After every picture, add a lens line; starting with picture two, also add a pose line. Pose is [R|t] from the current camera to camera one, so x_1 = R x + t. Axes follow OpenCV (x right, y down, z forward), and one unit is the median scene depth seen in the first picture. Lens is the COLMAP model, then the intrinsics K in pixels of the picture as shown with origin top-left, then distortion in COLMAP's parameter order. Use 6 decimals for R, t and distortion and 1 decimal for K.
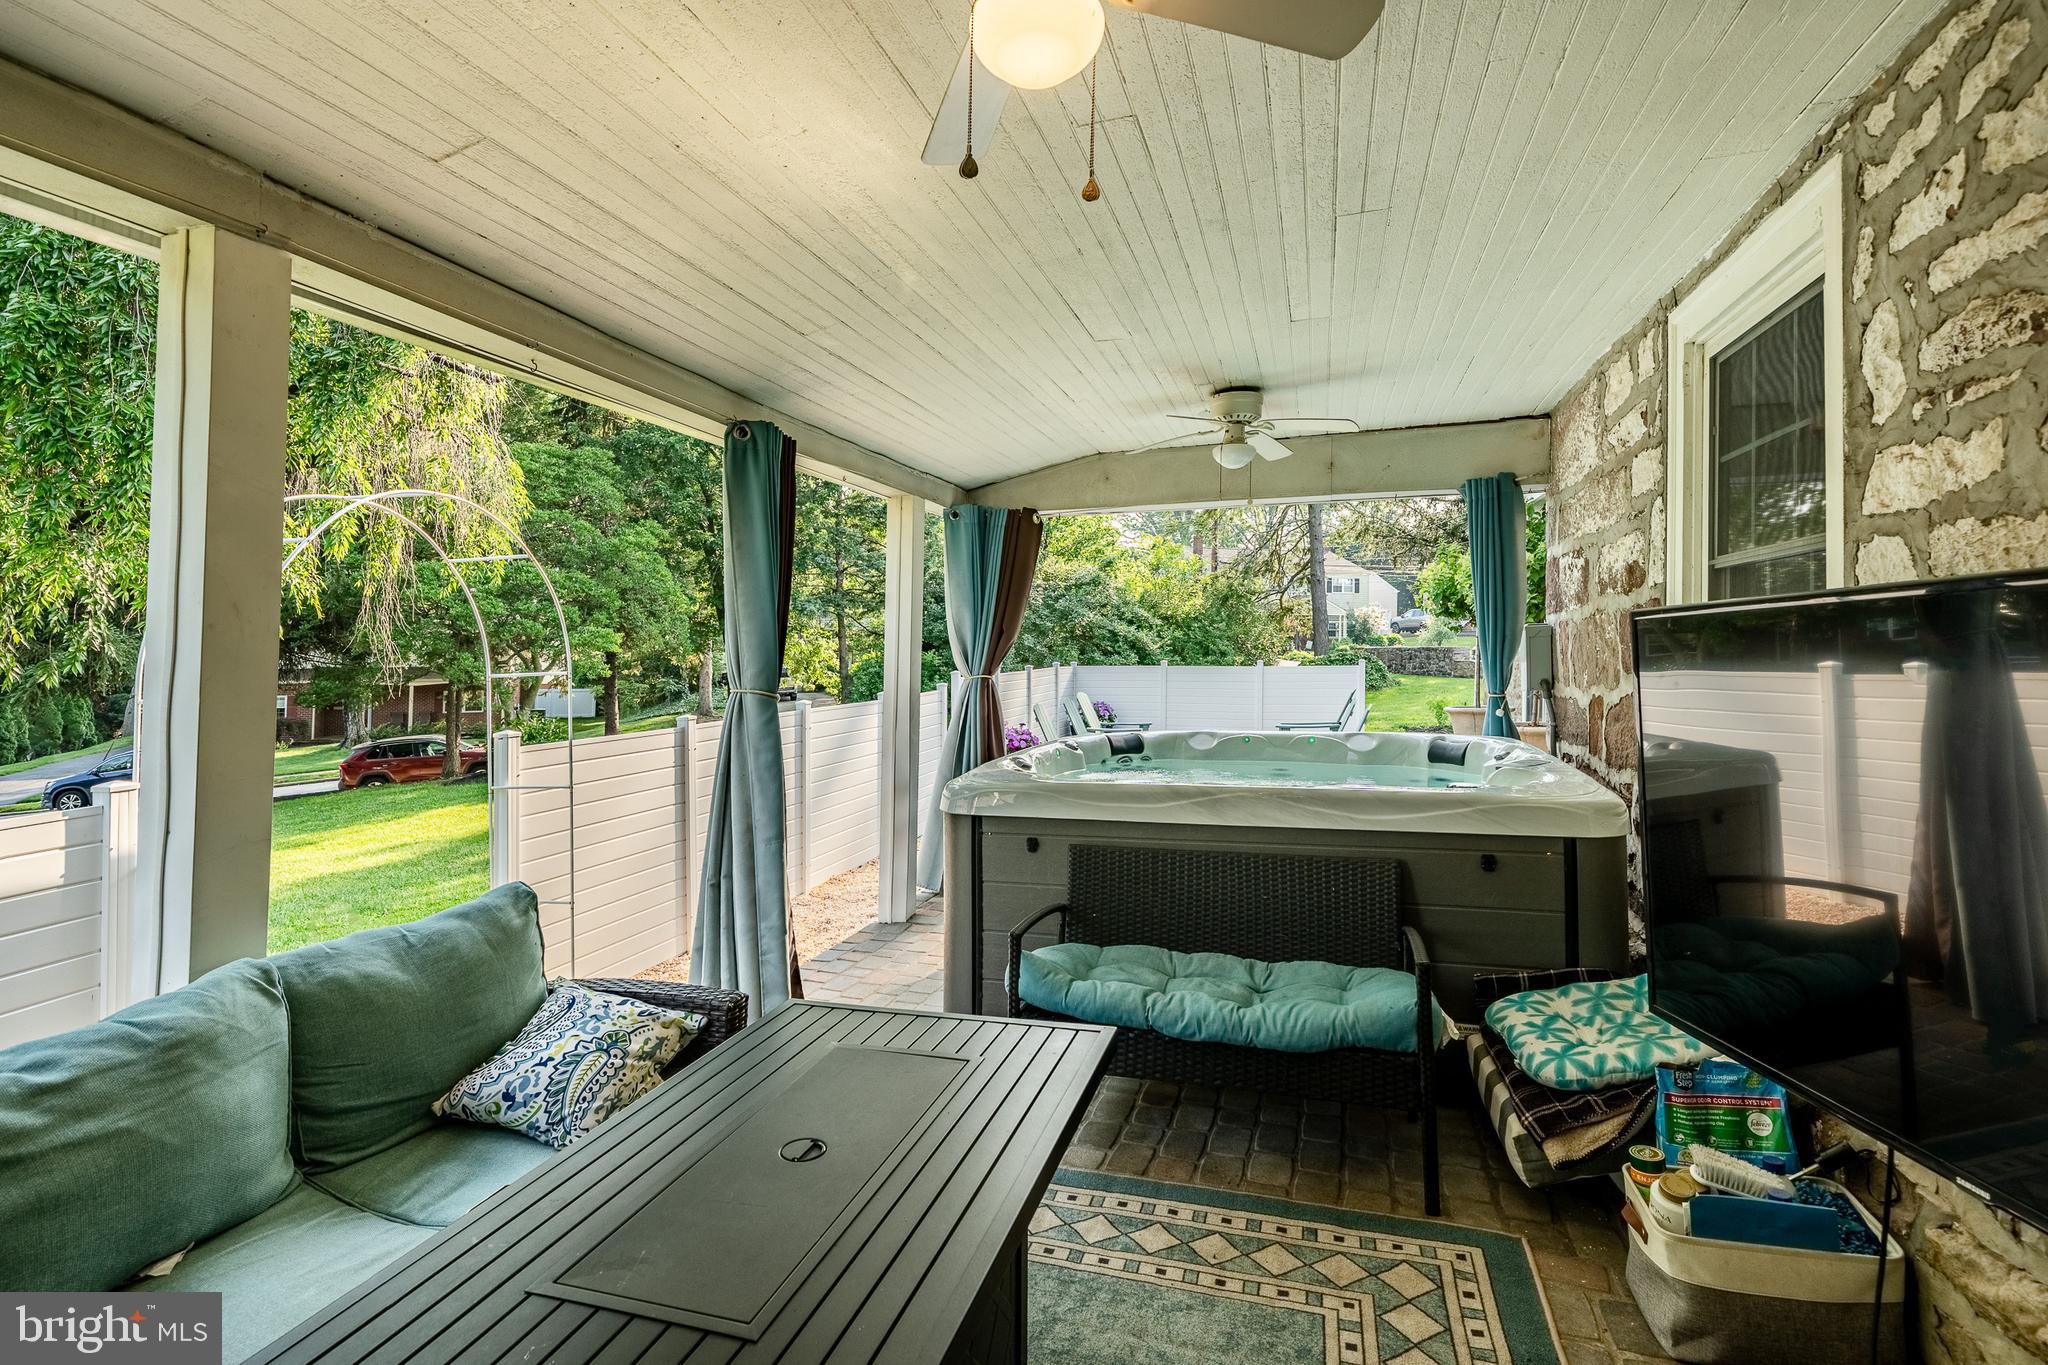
lens RADIAL K [[979.2, 0, 1023.3], [0, 979.2, 673.8], [0, 0, 1]] dist [-0.003667, 0.002232]
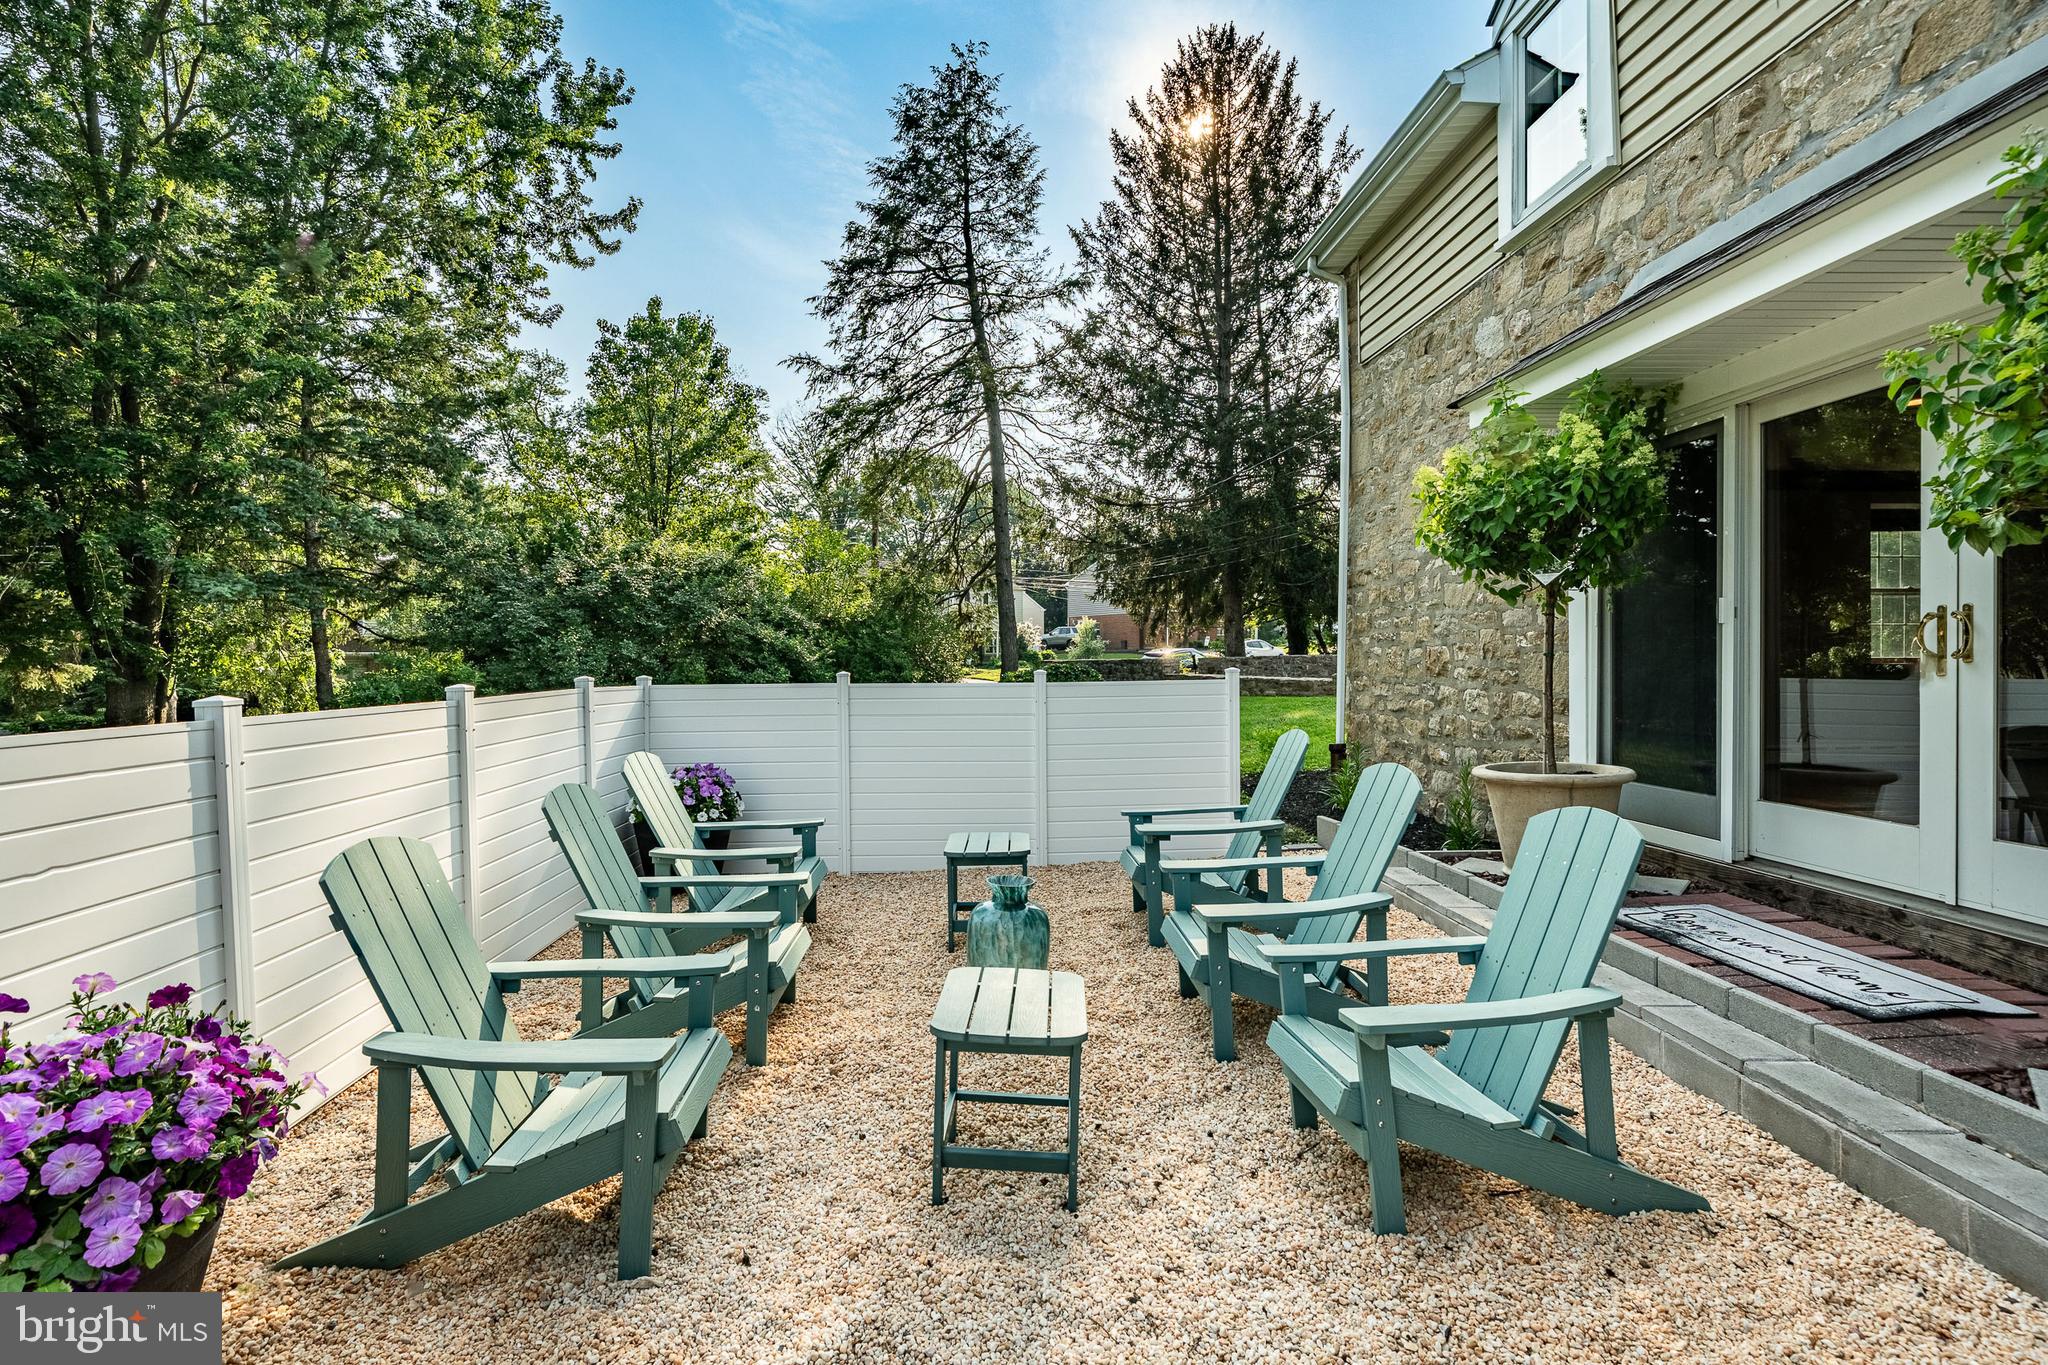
lens RADIAL K [[979.2, 0, 1022.0], [0, 979.2, 695.1], [0, 0, 1]] dist [-0.003667, 0.002232]
pose [[0.939048, -0.011407, 0.343596, 0.025579], [0.009962, 0.999933, 0.005971, -0.002049], [-0.343641, -0.002184, 0.939099, 0.225184]]
